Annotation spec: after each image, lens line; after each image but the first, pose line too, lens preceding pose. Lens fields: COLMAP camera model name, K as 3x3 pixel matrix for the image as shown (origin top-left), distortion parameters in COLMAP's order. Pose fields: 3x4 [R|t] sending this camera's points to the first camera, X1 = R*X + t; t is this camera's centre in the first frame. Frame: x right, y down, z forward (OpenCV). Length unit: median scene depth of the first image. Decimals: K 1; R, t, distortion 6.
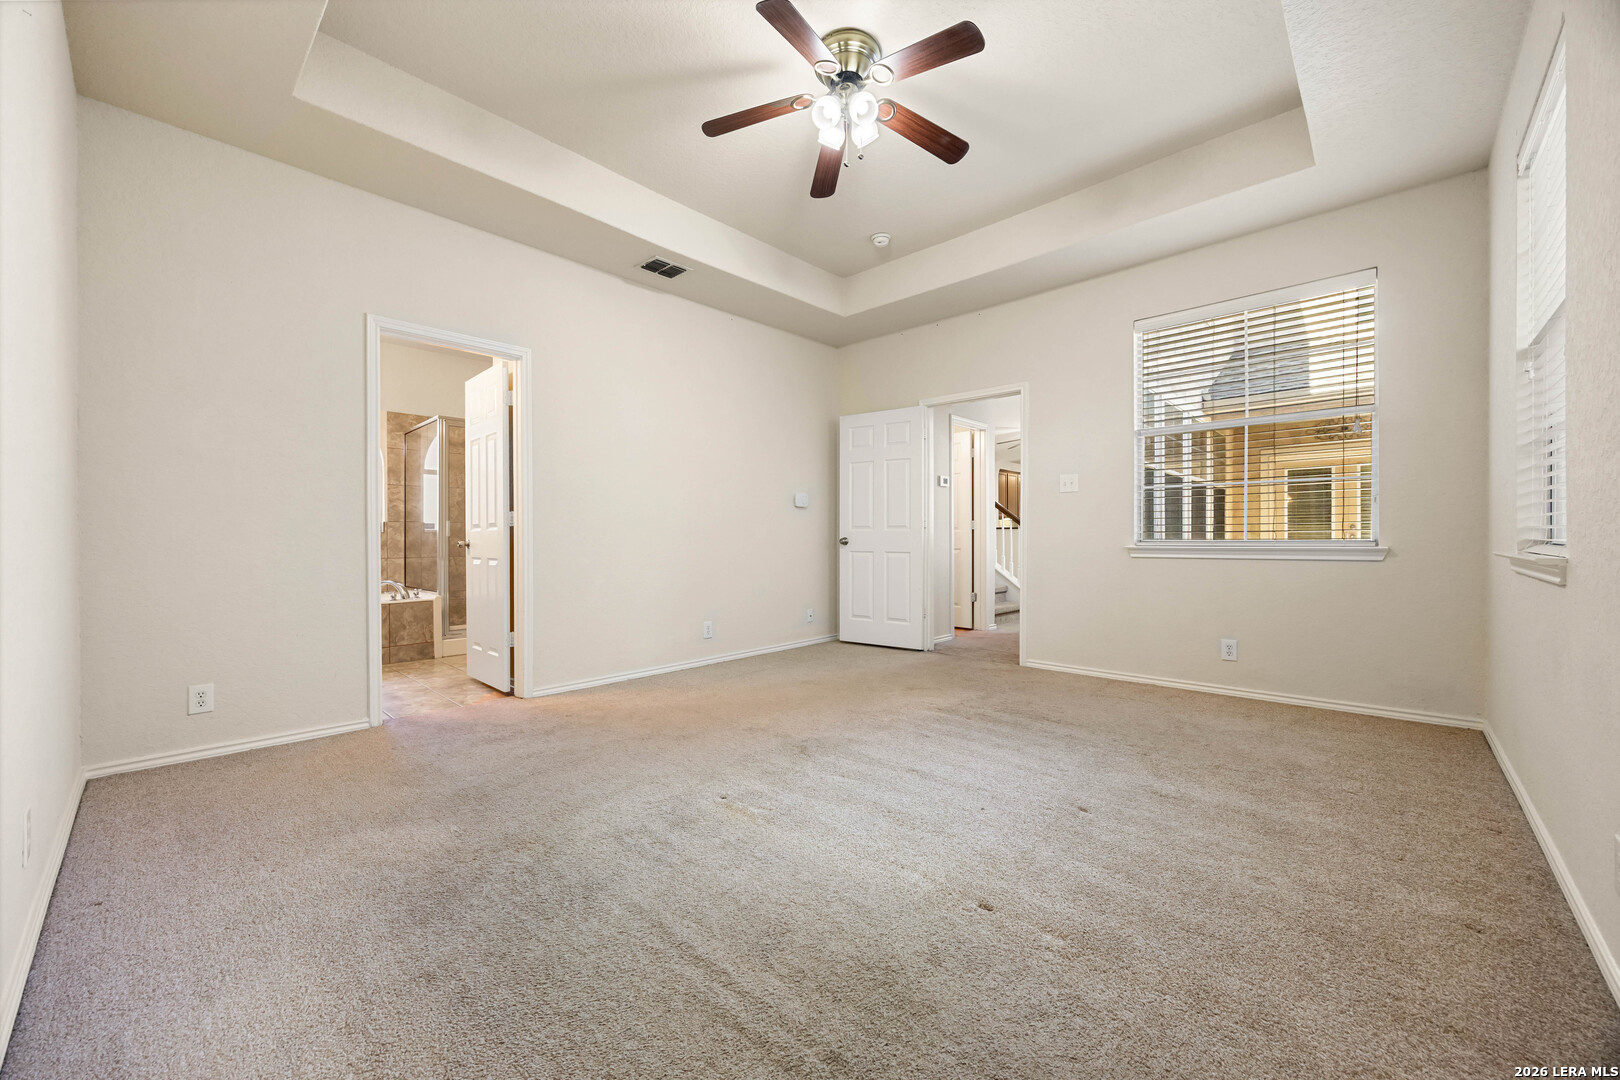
lens RADIAL K [[614.2, 0, 810.0], [0, 614.2, 540.0], [0, 0, 1]] dist [-0.000556, 0.000004]
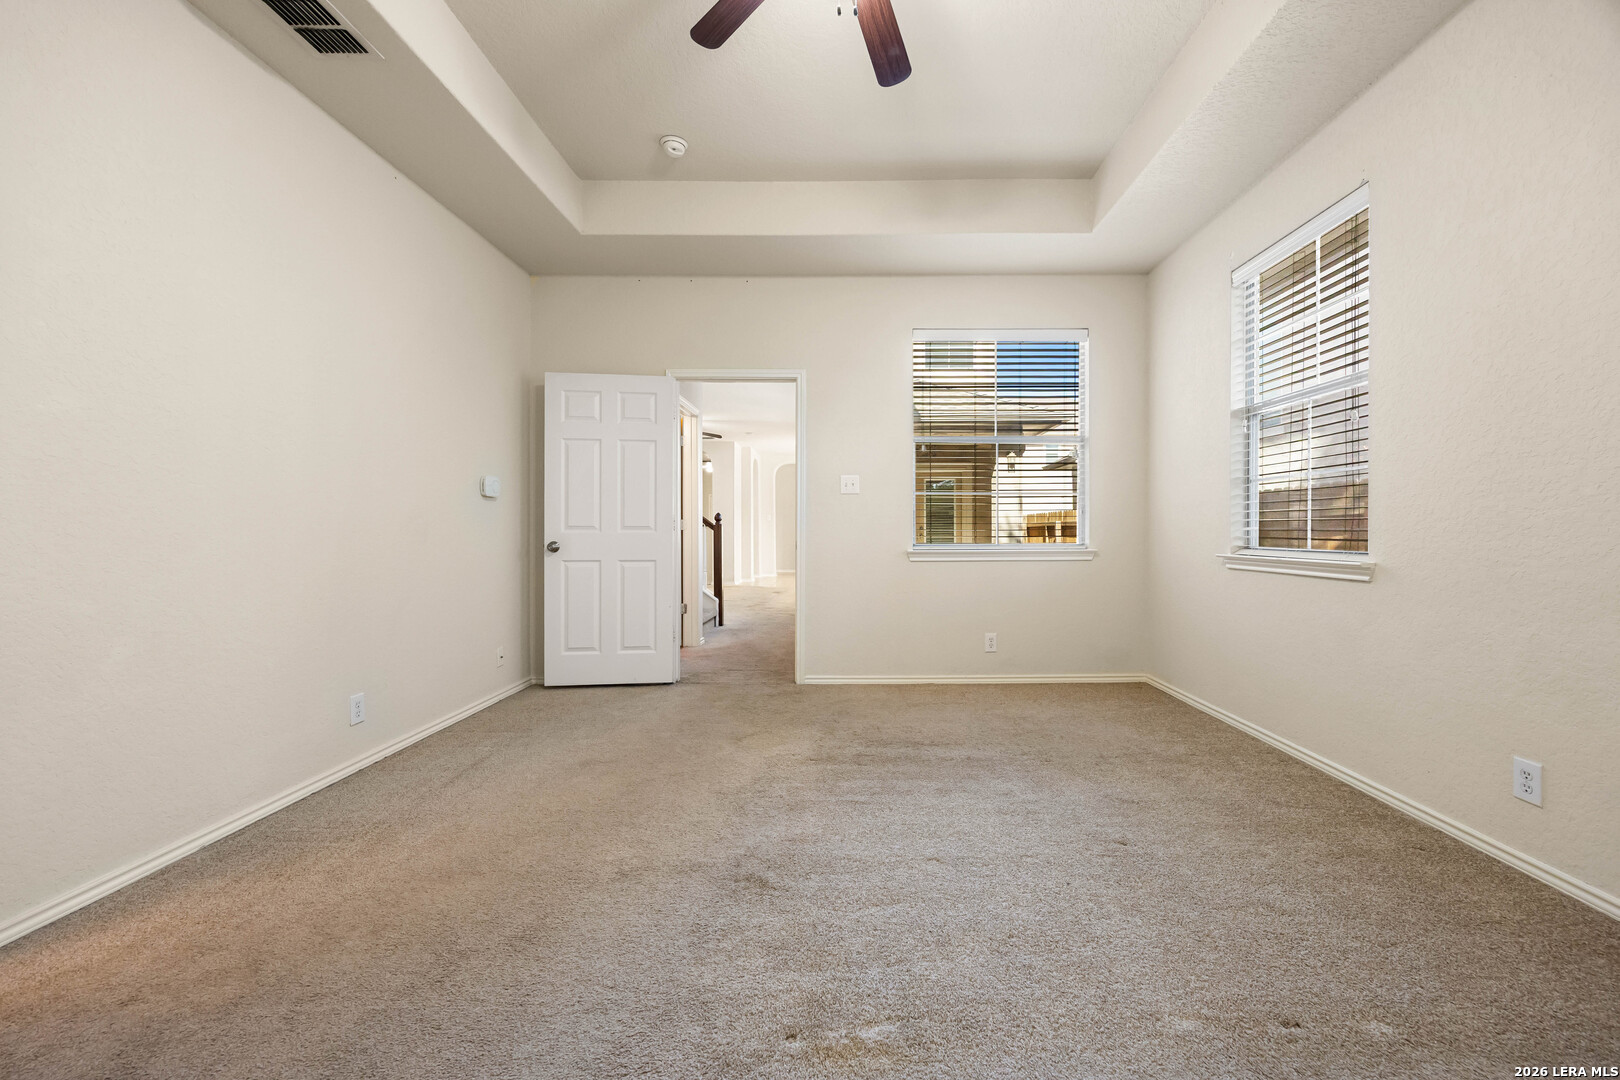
lens RADIAL K [[634.9, 0, 849.0], [0, 634.9, 535.2], [0, 0, 1]] dist [-0.001860, 0.000215]
pose [[0.731549, -0.001631, 0.681787, -0.322572], [0.002157, 0.999998, 0.000078, -0.018259], [-0.681786, 0.001414, 0.731551, 0.364646]]
